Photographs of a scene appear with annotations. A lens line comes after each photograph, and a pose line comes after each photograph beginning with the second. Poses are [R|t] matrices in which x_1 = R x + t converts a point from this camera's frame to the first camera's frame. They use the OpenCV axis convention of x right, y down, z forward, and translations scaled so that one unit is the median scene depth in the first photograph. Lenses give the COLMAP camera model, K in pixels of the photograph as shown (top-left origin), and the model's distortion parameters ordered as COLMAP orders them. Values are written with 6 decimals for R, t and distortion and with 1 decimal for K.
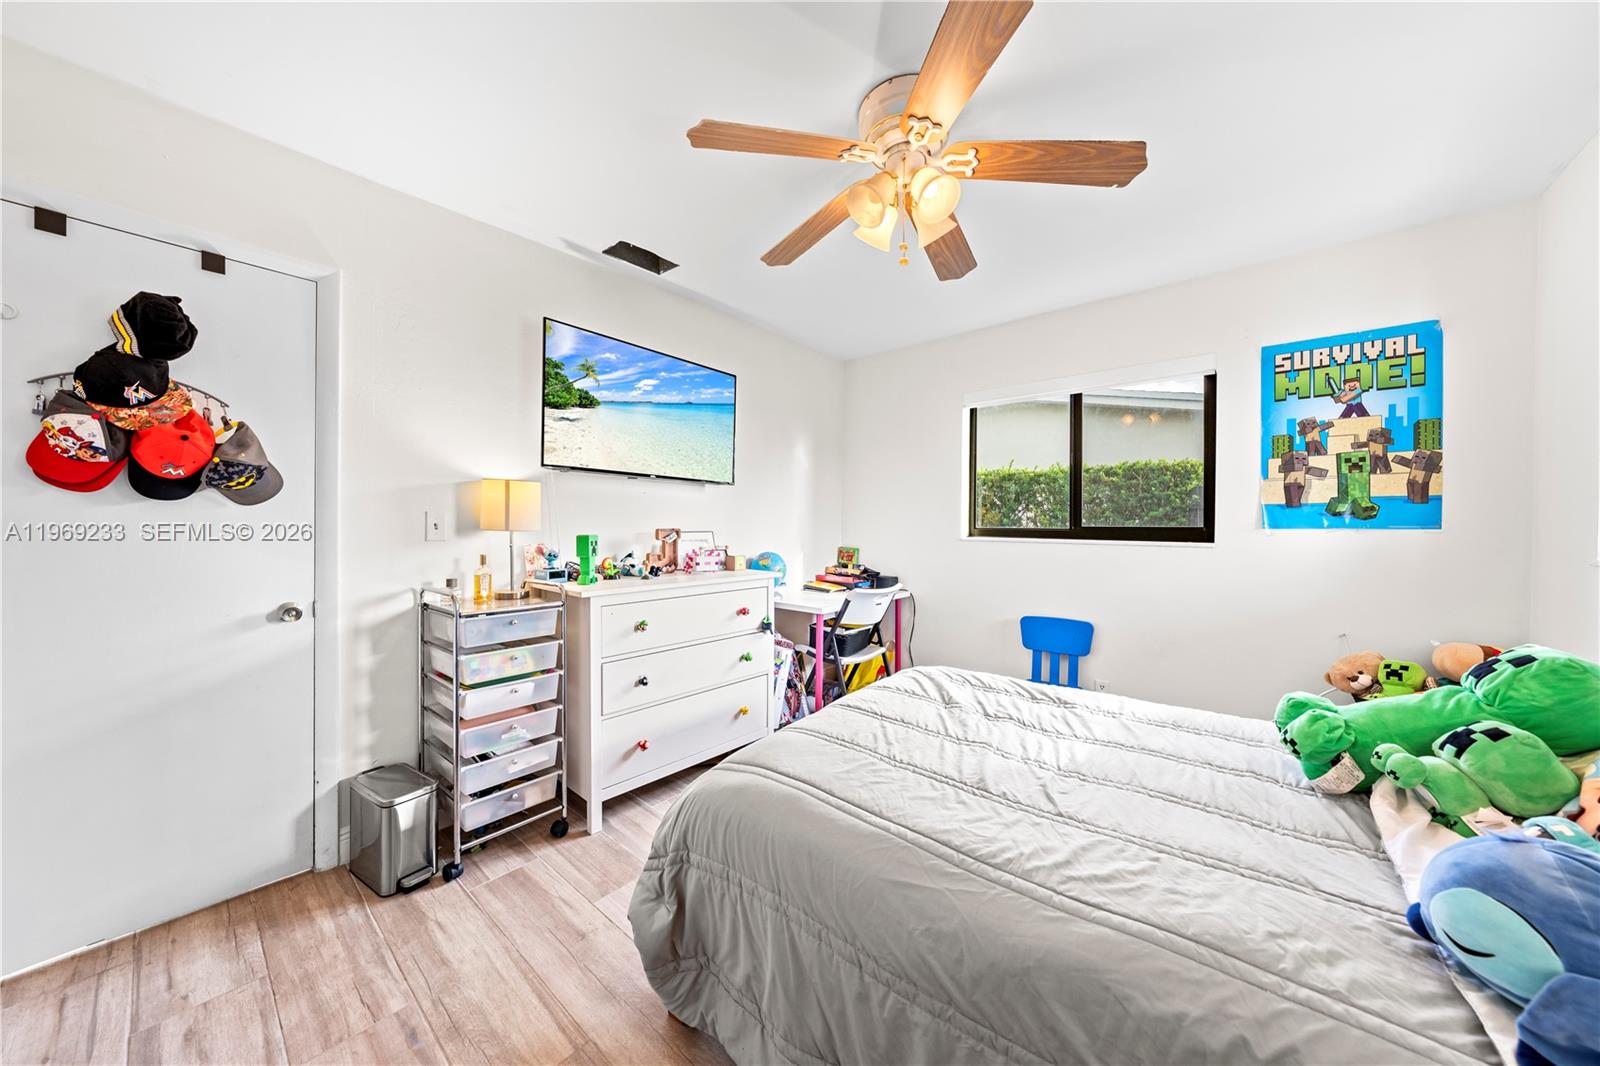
lens RADIAL K [[545.0, 0, 800.0], [0, 545.0, 533.0], [0, 0, 1]] dist [-0.000935, -0.000080]
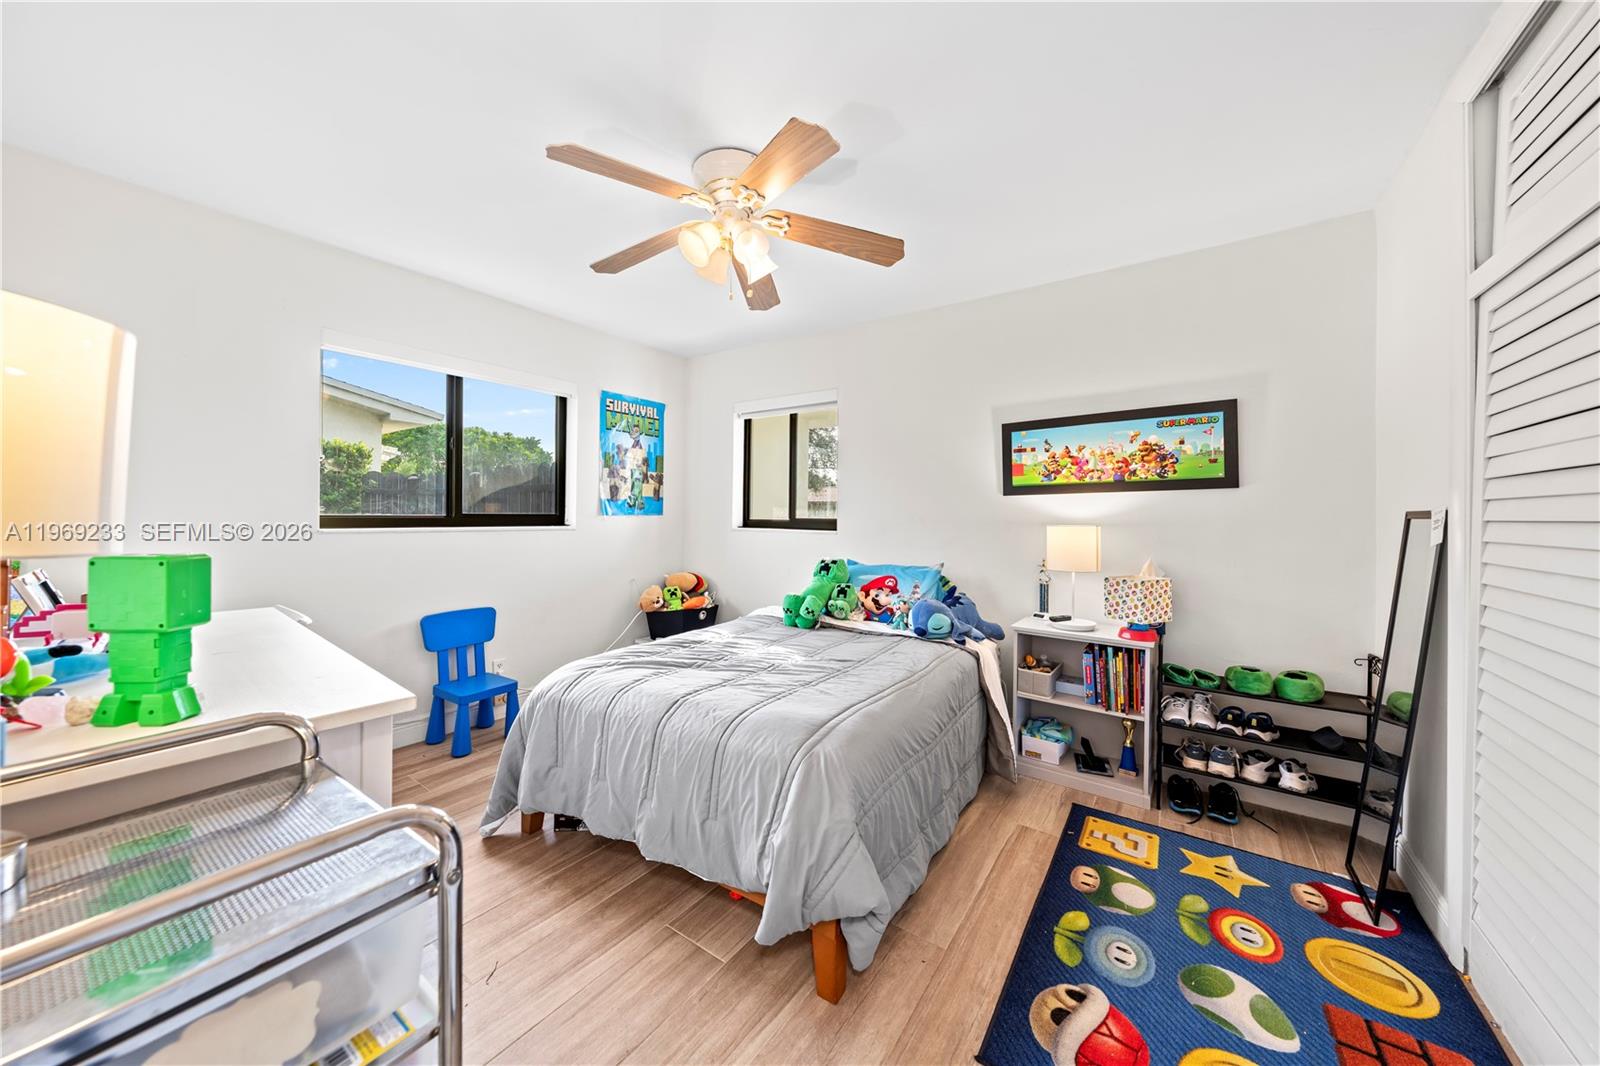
lens RADIAL K [[549.2, 0, 794.2], [0, 549.2, 522.0], [0, 0, 1]] dist [-0.000161, 0.000061]
pose [[-0.091056, -0.018286, 0.995678, -0.715248], [0.008535, 0.999780, 0.019141, -0.015023], [-0.995809, 0.010241, -0.090880, 0.680658]]
